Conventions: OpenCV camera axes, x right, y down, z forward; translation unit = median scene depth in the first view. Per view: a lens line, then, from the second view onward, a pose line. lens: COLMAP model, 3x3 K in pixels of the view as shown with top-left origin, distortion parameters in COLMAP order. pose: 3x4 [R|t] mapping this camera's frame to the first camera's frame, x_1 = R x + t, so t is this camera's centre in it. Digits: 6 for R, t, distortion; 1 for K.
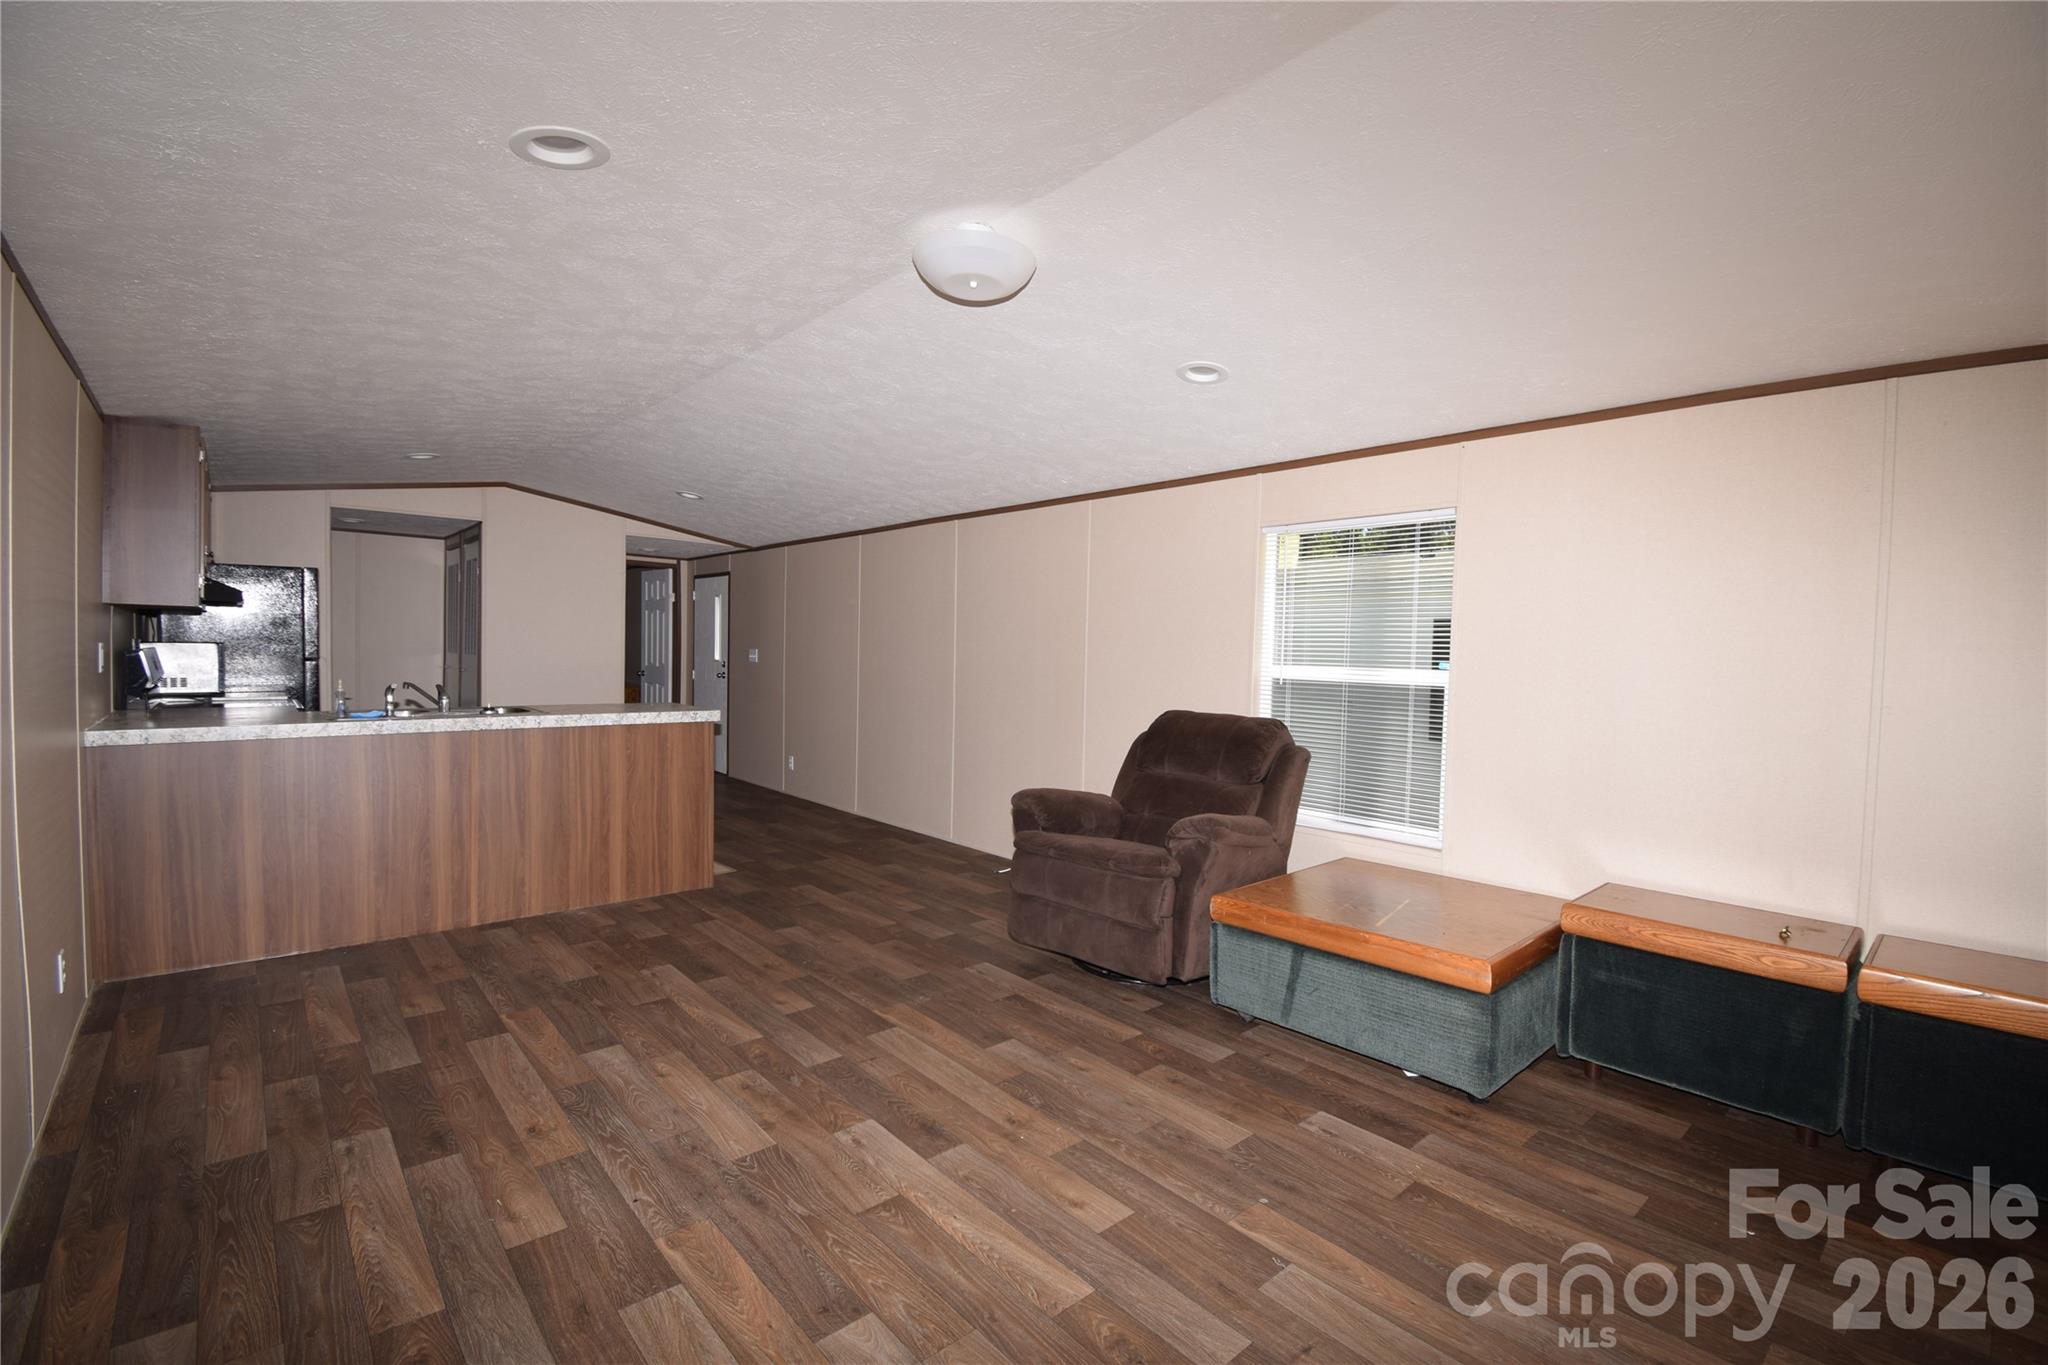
lens RADIAL K [[894.0, 0, 1038.6], [0, 894.0, 676.8], [0, 0, 1]] dist [0.000045, -0.024215]
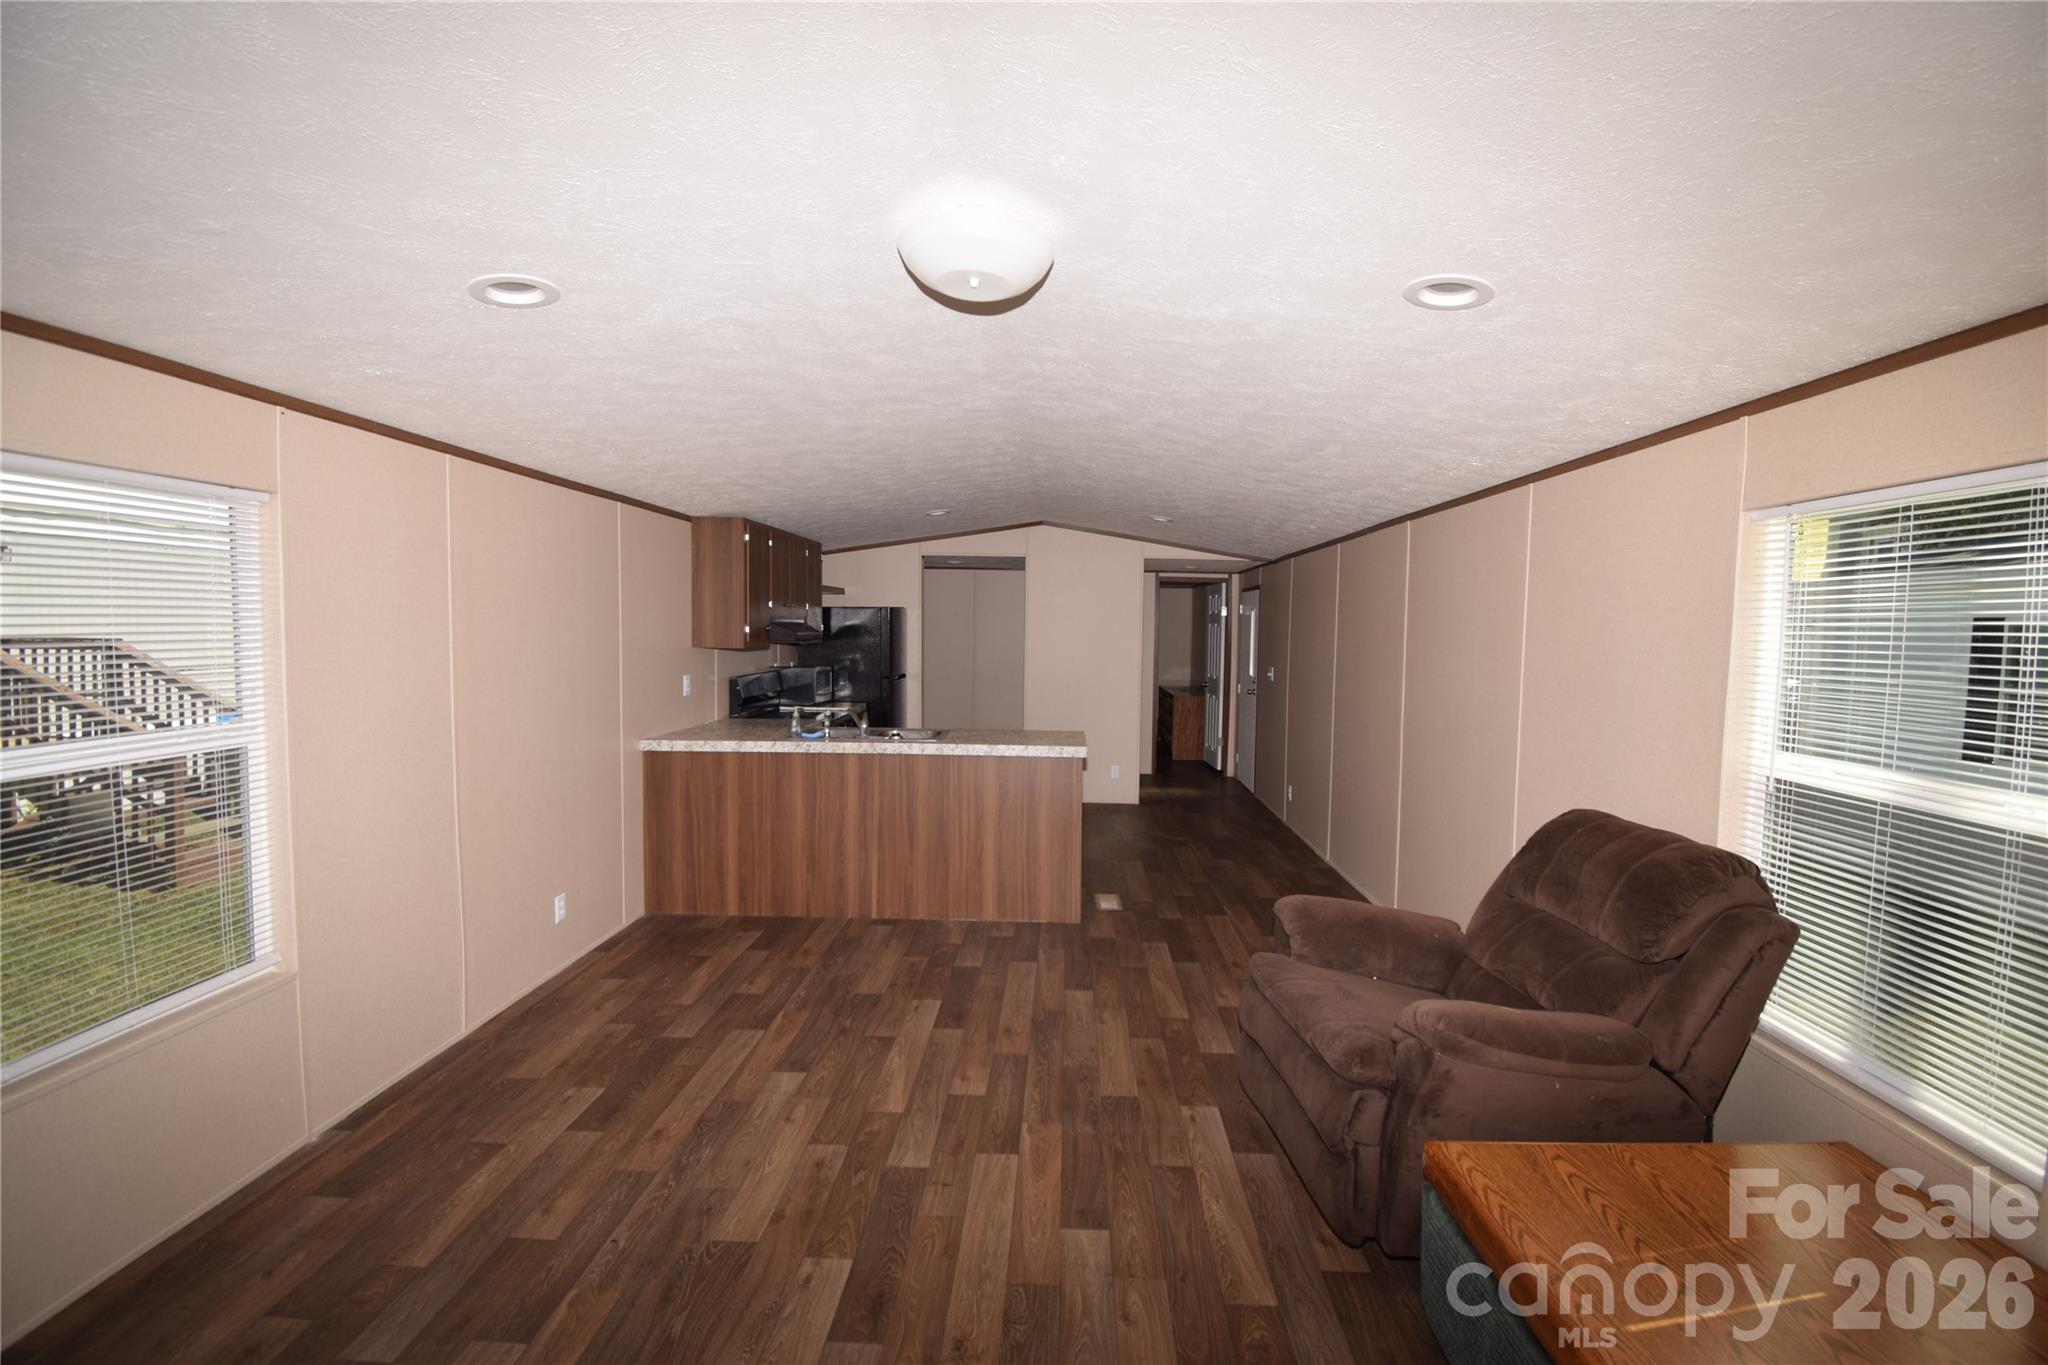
lens RADIAL K [[894.0, 0, 1038.6], [0, 894.0, 676.8], [0, 0, 1]] dist [0.000045, -0.024215]
pose [[0.720186, 0.026232, -0.693285, 0.328842], [-0.020191, 0.999654, 0.016849, -0.063550], [0.693487, 0.001863, 0.720466, 0.290108]]
